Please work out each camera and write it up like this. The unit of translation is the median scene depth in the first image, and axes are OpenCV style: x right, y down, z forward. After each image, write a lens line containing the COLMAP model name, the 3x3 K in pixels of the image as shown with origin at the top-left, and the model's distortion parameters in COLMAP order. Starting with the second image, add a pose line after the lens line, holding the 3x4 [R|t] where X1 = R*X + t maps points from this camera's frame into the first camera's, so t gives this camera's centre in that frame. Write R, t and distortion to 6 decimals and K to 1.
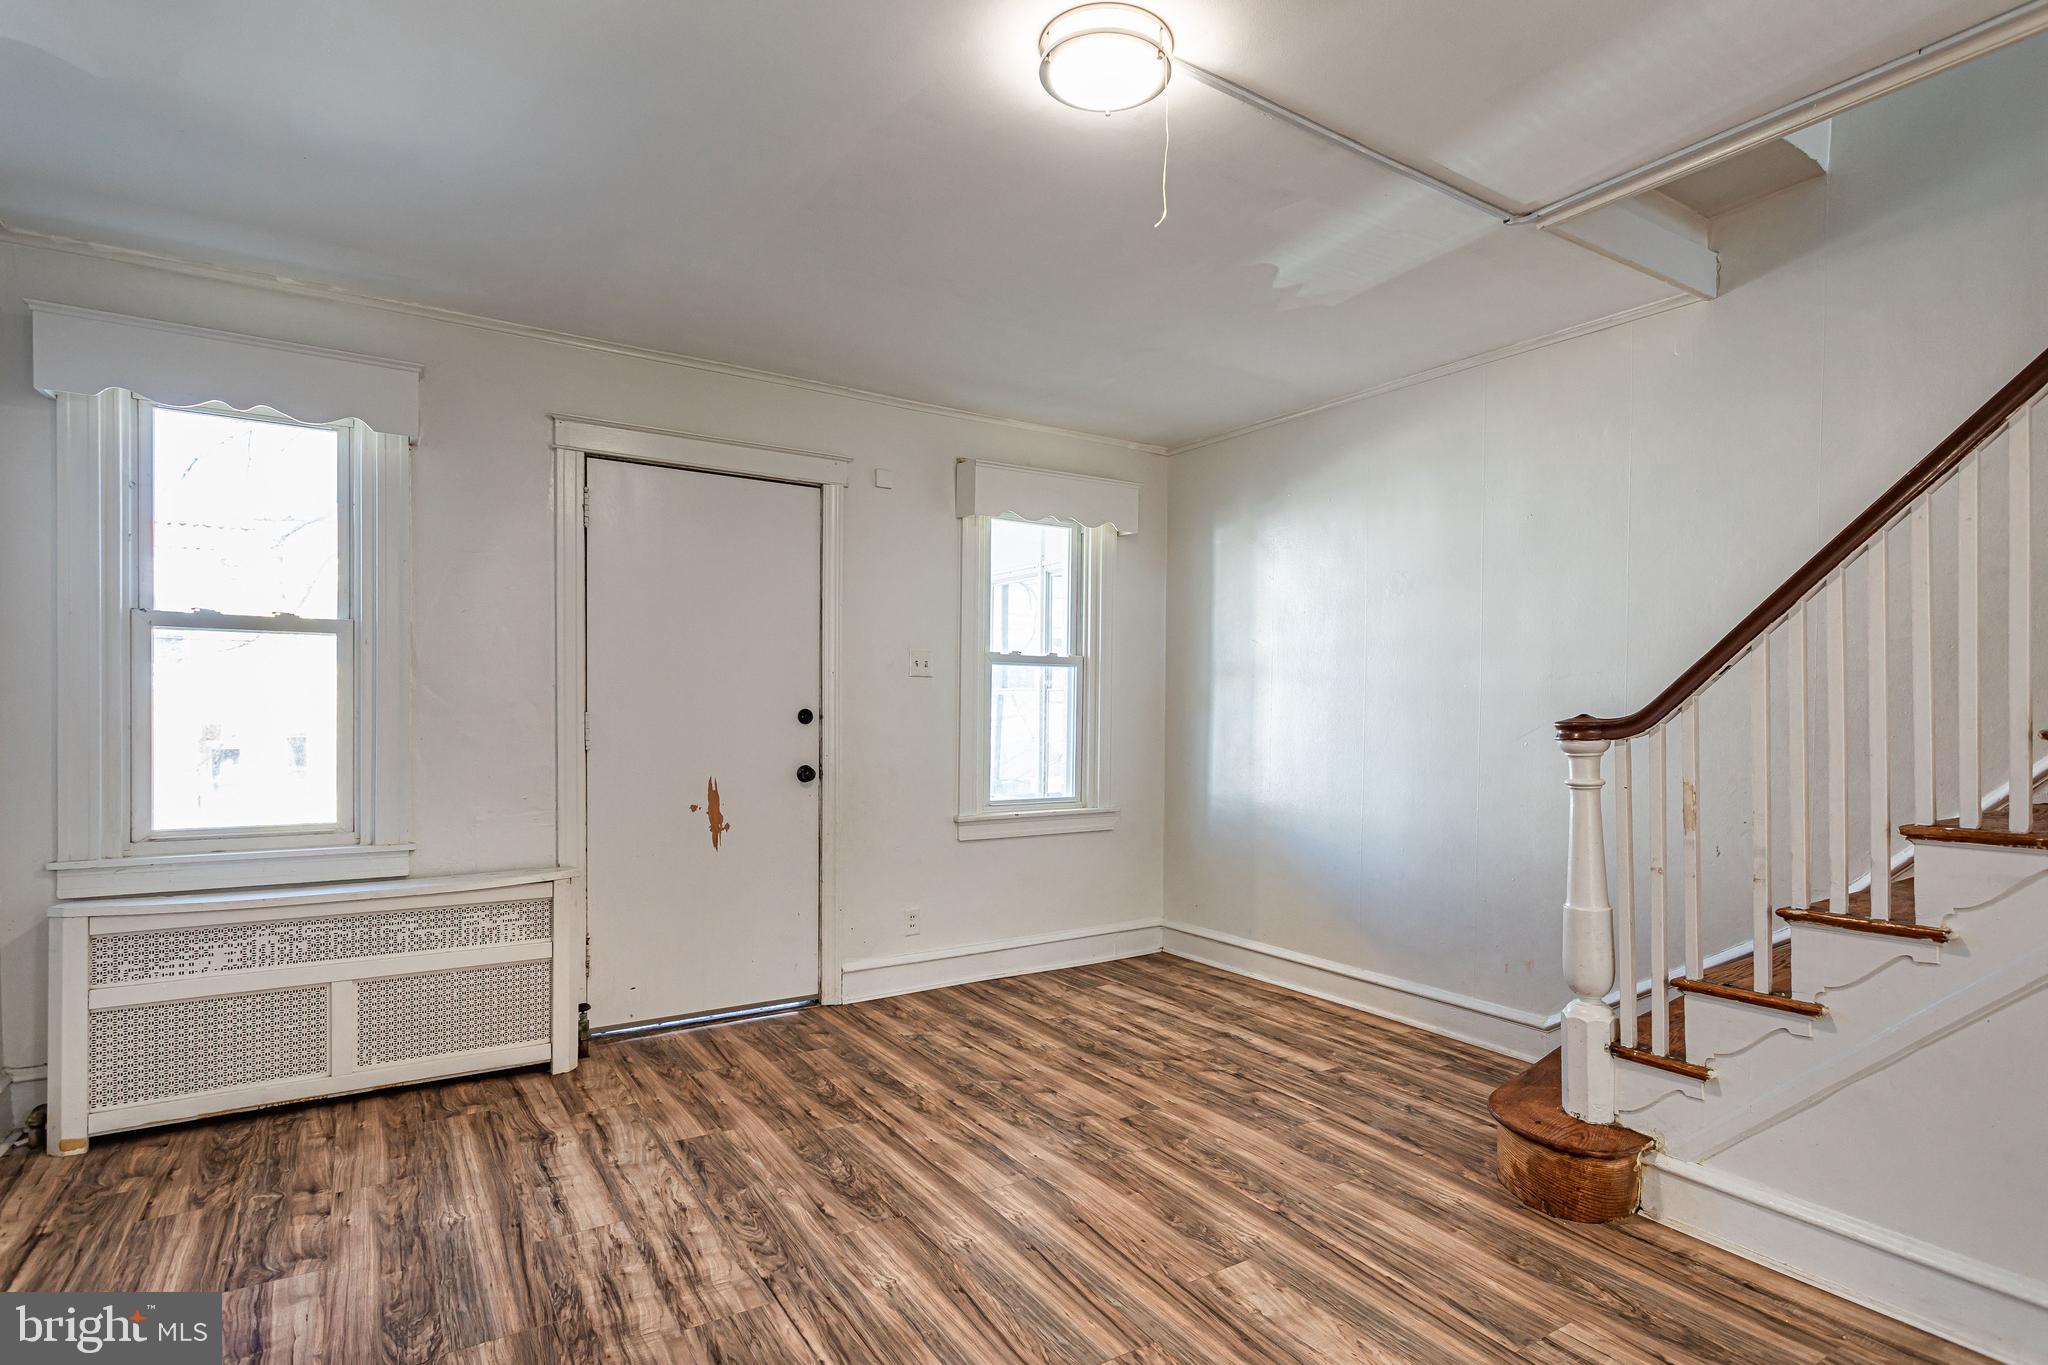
lens RADIAL K [[1000.6, 0, 1005.0], [0, 1000.6, 709.8], [0, 0, 1]] dist [0.004097, 0.000444]
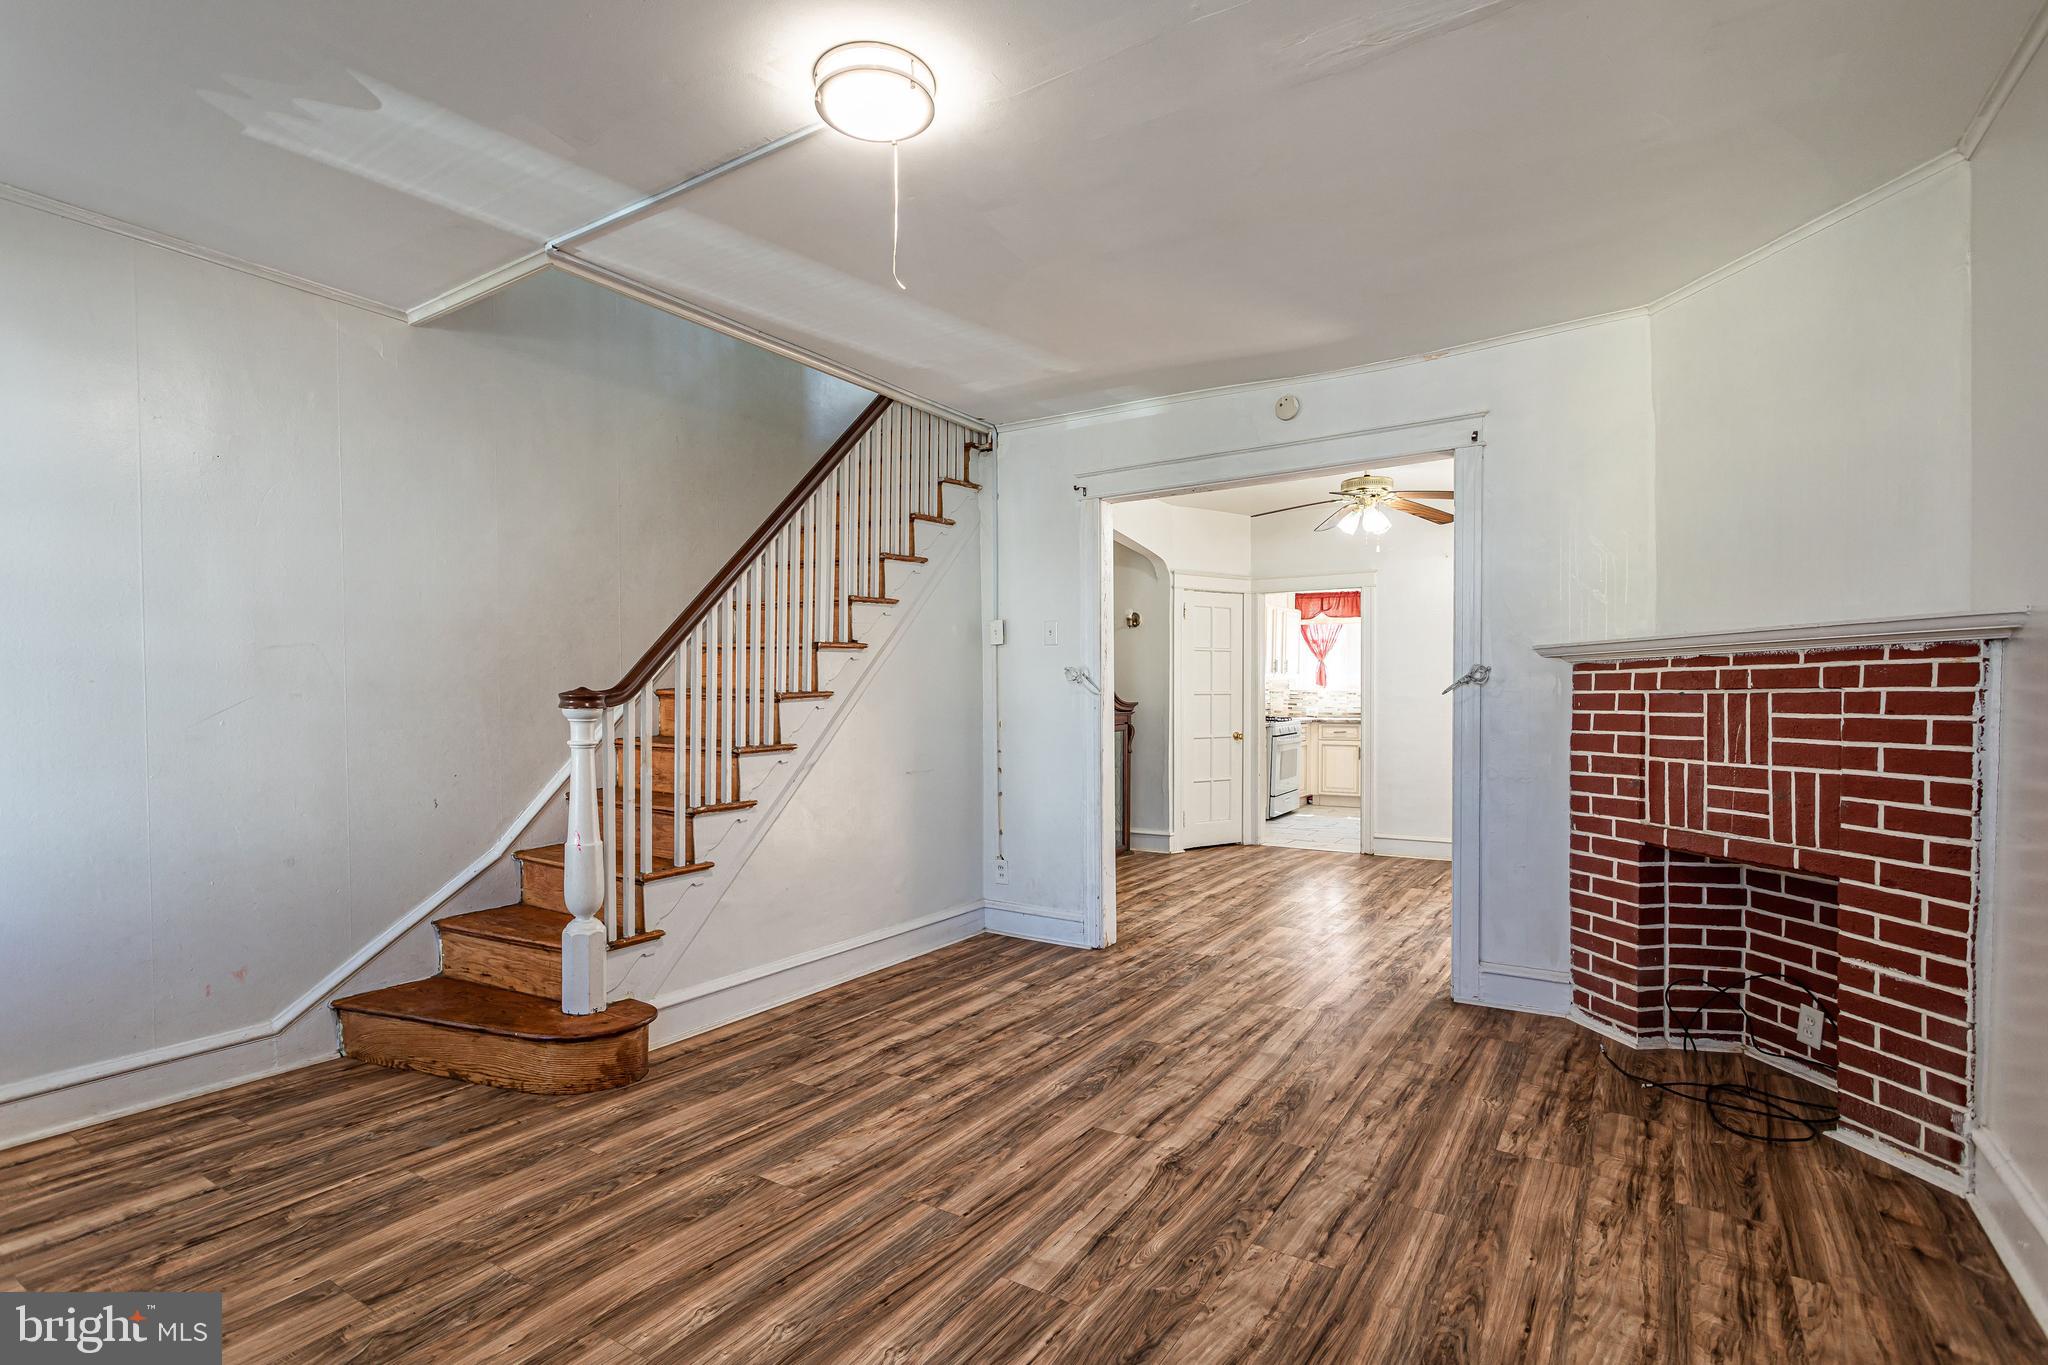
lens RADIAL K [[1000.6, 0, 1020.8], [0, 1000.6, 689.5], [0, 0, 1]] dist [0.004097, 0.000444]
pose [[-0.414881, -0.005616, 0.909858, -0.751028], [-0.003783, 0.999983, 0.004447, -0.000977], [-0.909868, -0.001597, -0.414895, 1.003001]]
